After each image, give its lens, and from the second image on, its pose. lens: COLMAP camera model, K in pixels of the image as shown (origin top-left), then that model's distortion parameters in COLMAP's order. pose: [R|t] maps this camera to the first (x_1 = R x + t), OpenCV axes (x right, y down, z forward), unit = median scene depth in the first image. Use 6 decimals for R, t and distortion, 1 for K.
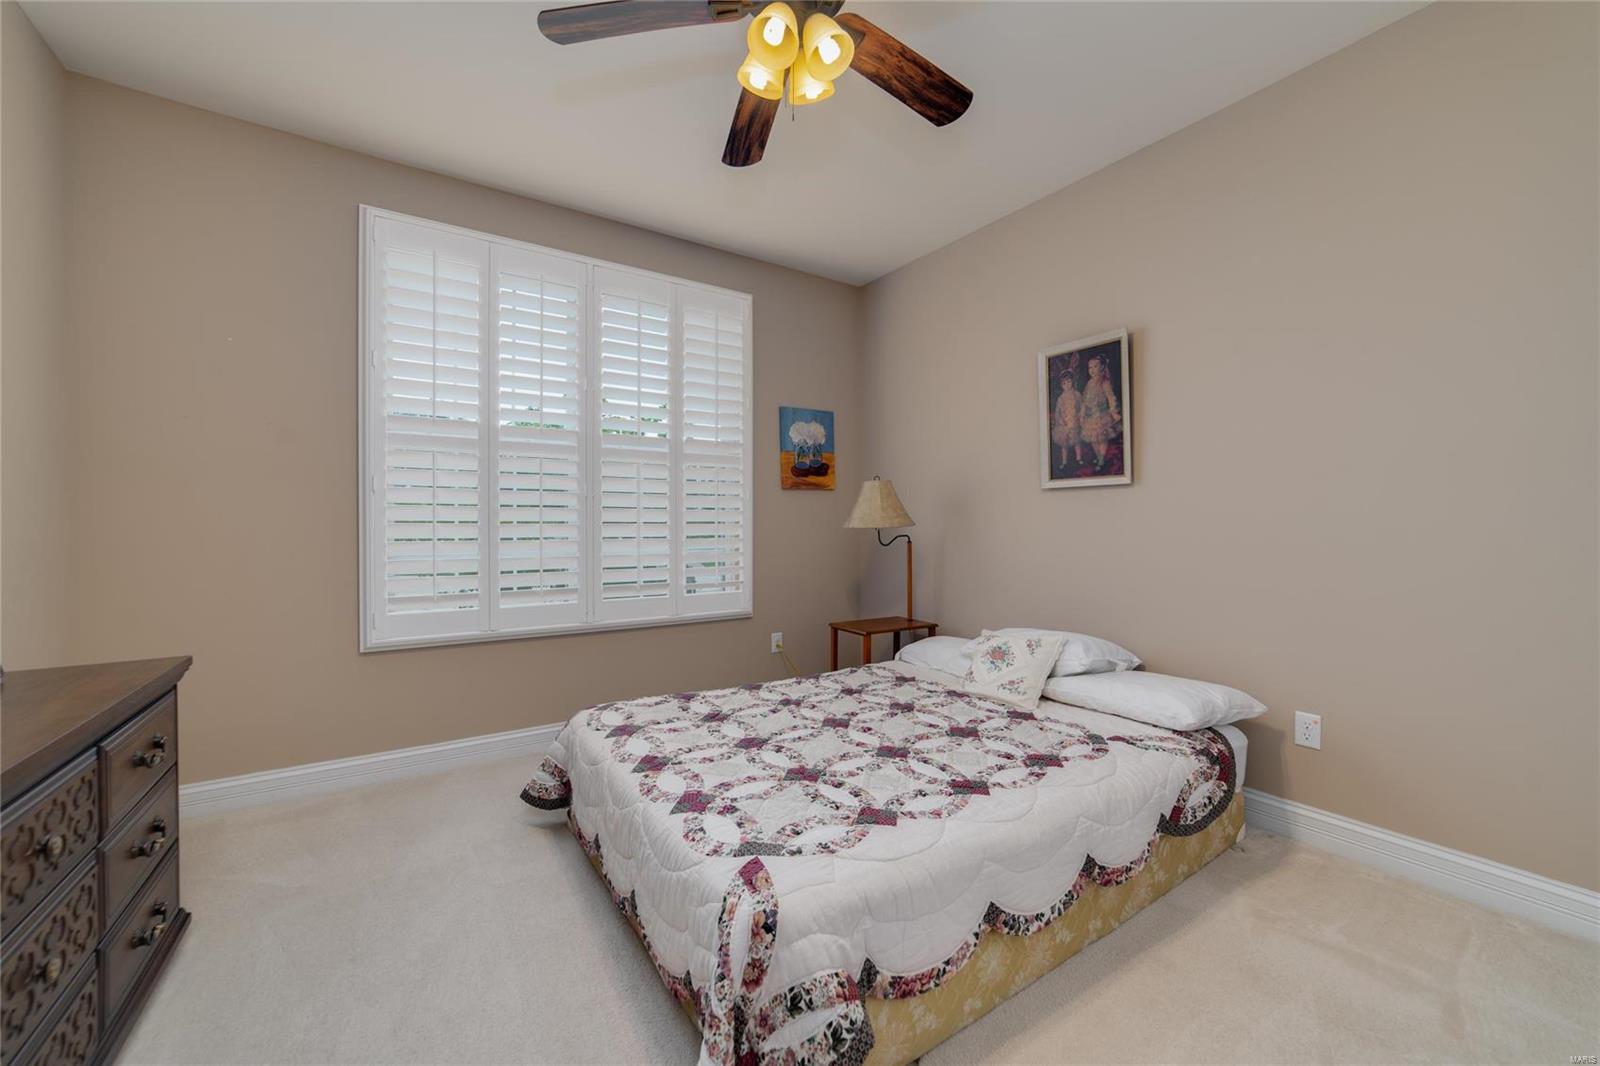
lens RADIAL K [[626.3, 0, 806.0], [0, 626.3, 524.6], [0, 0, 1]] dist [-0.011116, 0.003800]
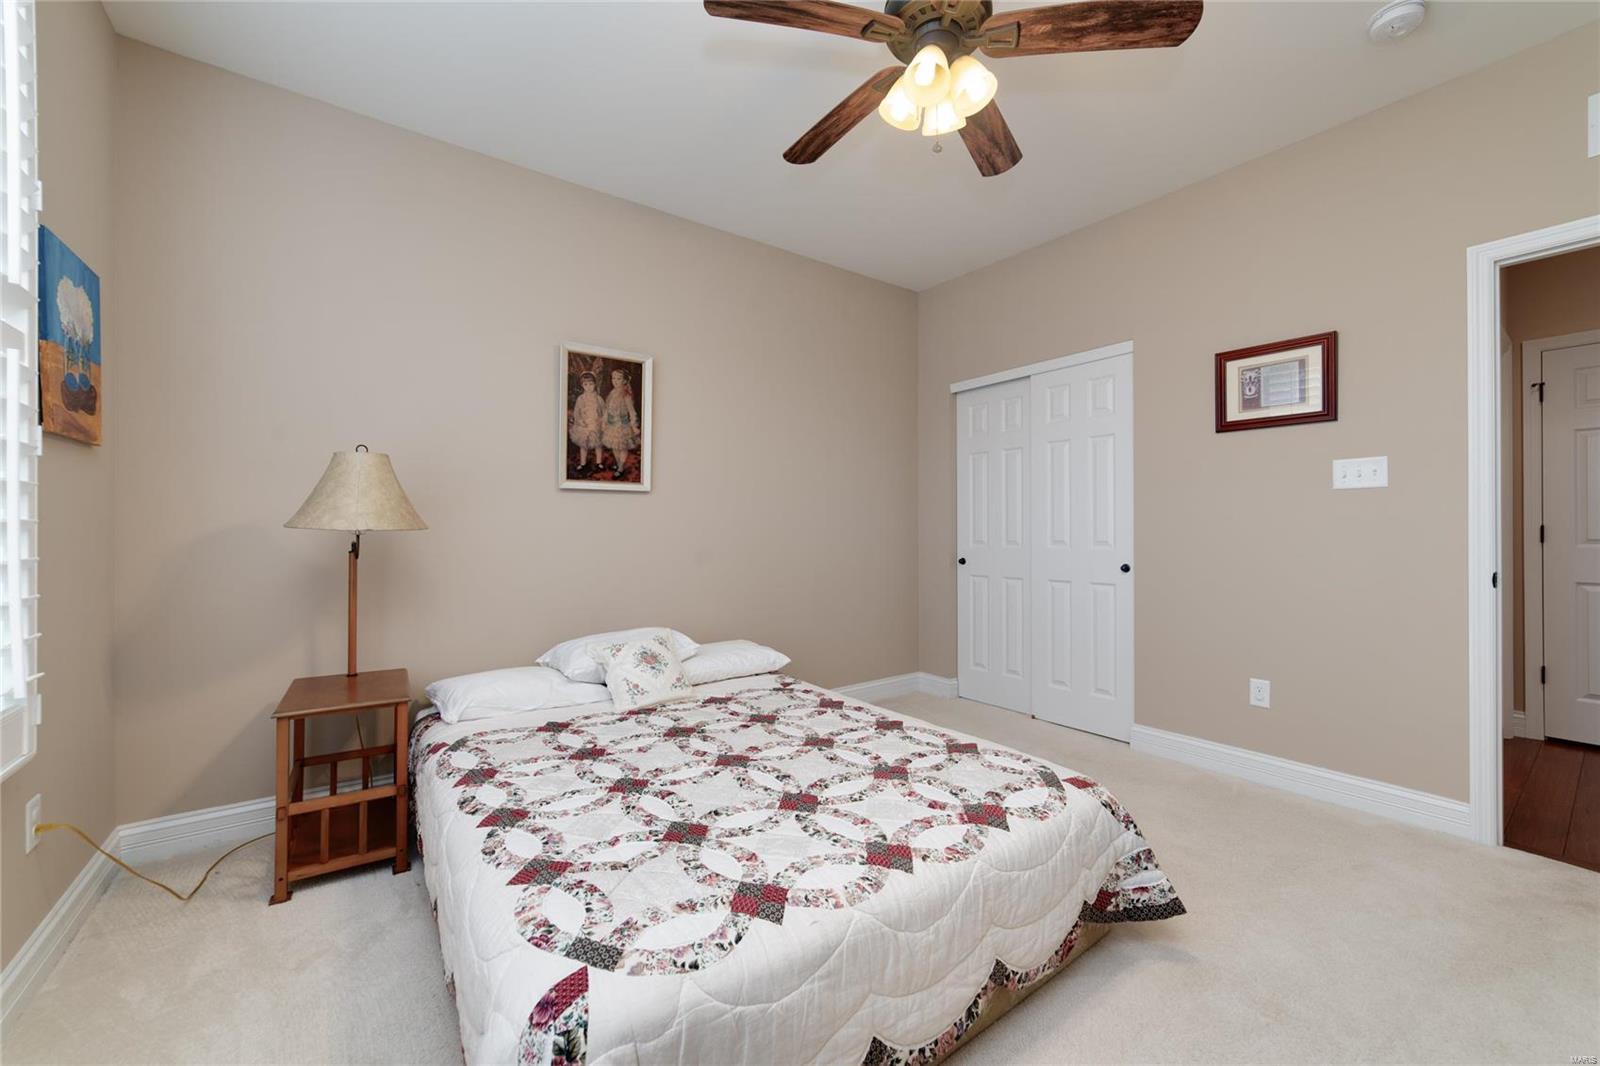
lens RADIAL K [[626.3, 0, 807.7], [0, 626.3, 524.5], [0, 0, 1]] dist [-0.011116, 0.003800]
pose [[-0.047163, 0.008990, 0.998847, -0.630766], [-0.001617, 0.999958, -0.009076, 0.005651], [-0.998886, -0.002044, -0.047147, 0.739865]]
